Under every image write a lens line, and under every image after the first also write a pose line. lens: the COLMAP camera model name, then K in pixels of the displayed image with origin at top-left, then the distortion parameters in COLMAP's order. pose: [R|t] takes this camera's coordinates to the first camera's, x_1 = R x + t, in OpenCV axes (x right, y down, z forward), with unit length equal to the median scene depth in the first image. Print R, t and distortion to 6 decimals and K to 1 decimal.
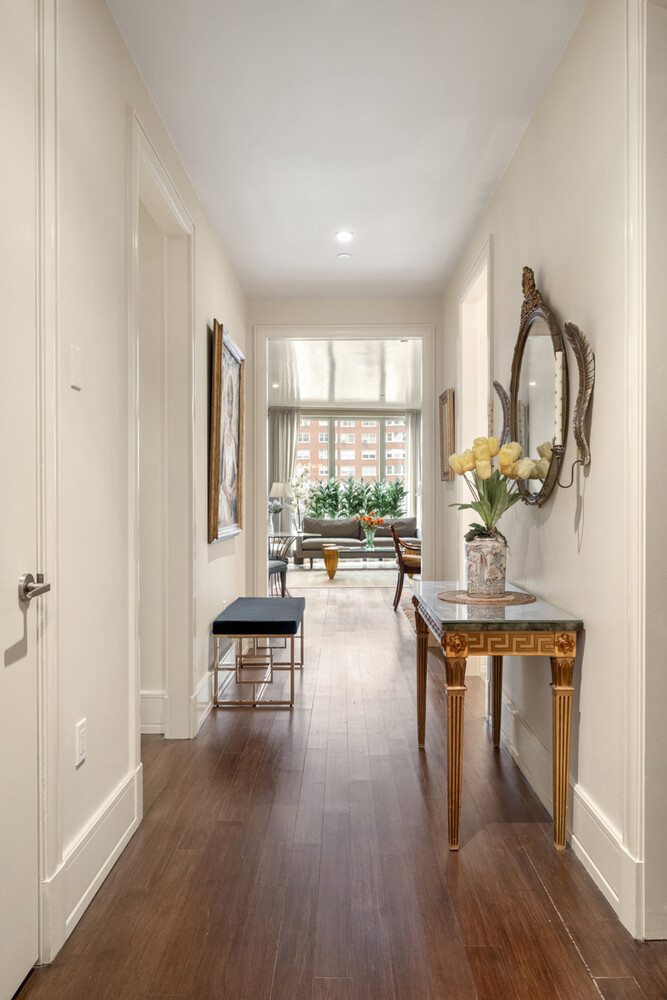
lens RADIAL K [[685.1, 0, 334.8], [0, 685.1, 501.5], [0, 0, 1]] dist [-0.000295, -0.000001]
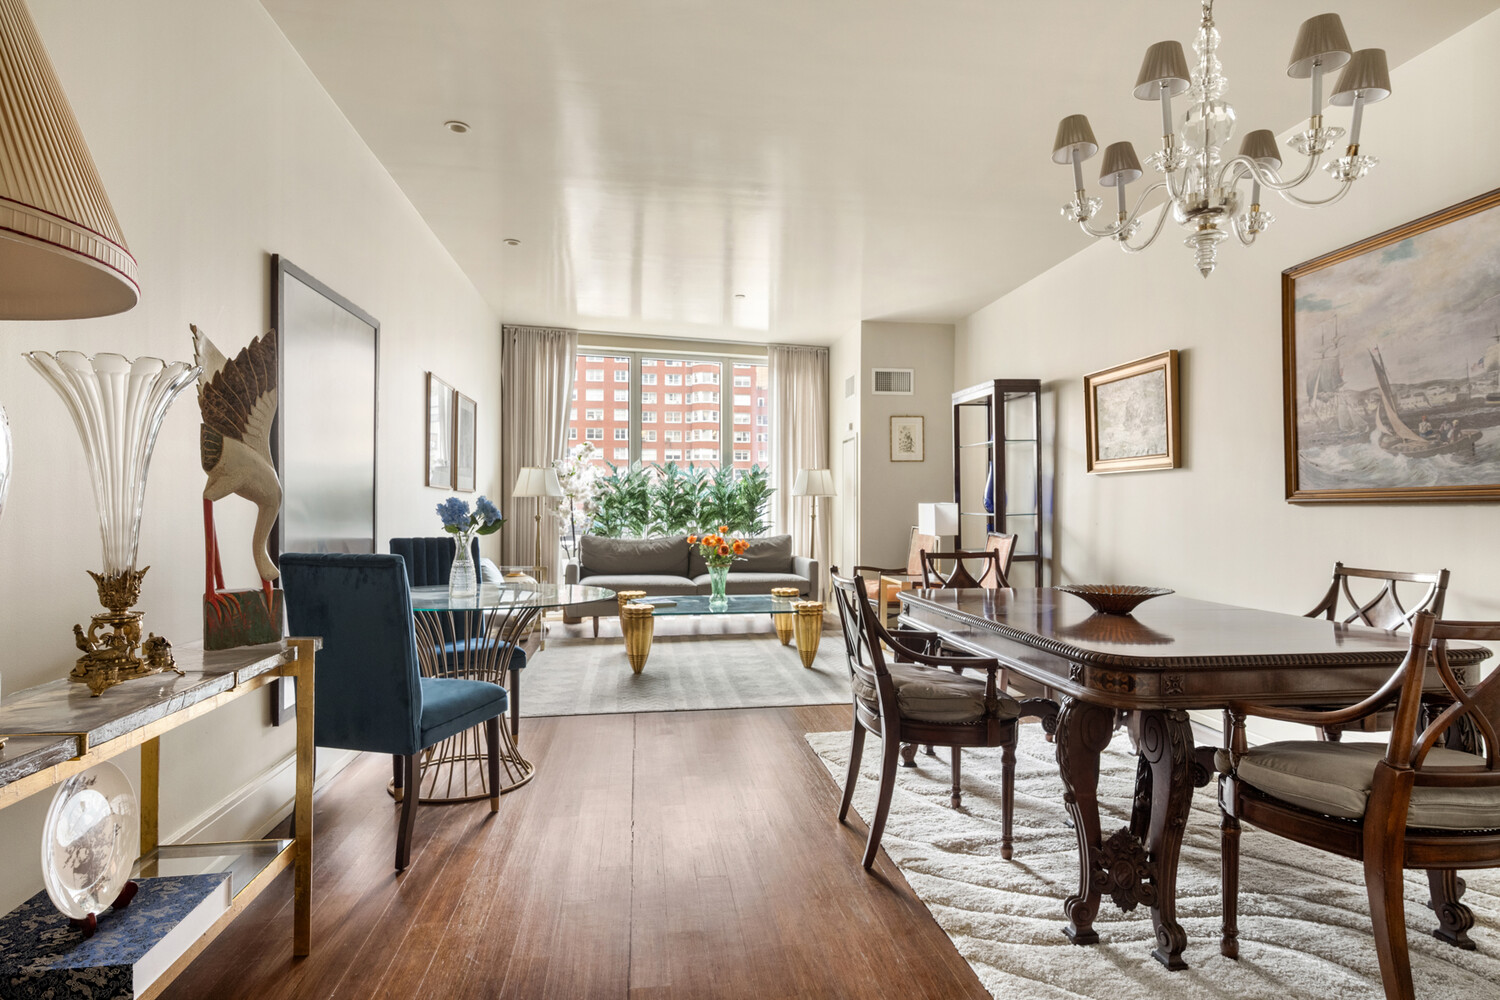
lens RADIAL K [[785.2, 0, 745.8], [0, 785.2, 505.2], [0, 0, 1]] dist [-0.000971, 0.000001]
pose [[0.989872, 0.006483, 0.141816, -0.006302], [-0.005107, 0.999936, -0.010066, 0.005575], [-0.141873, 0.009239, 0.989842, 0.374936]]
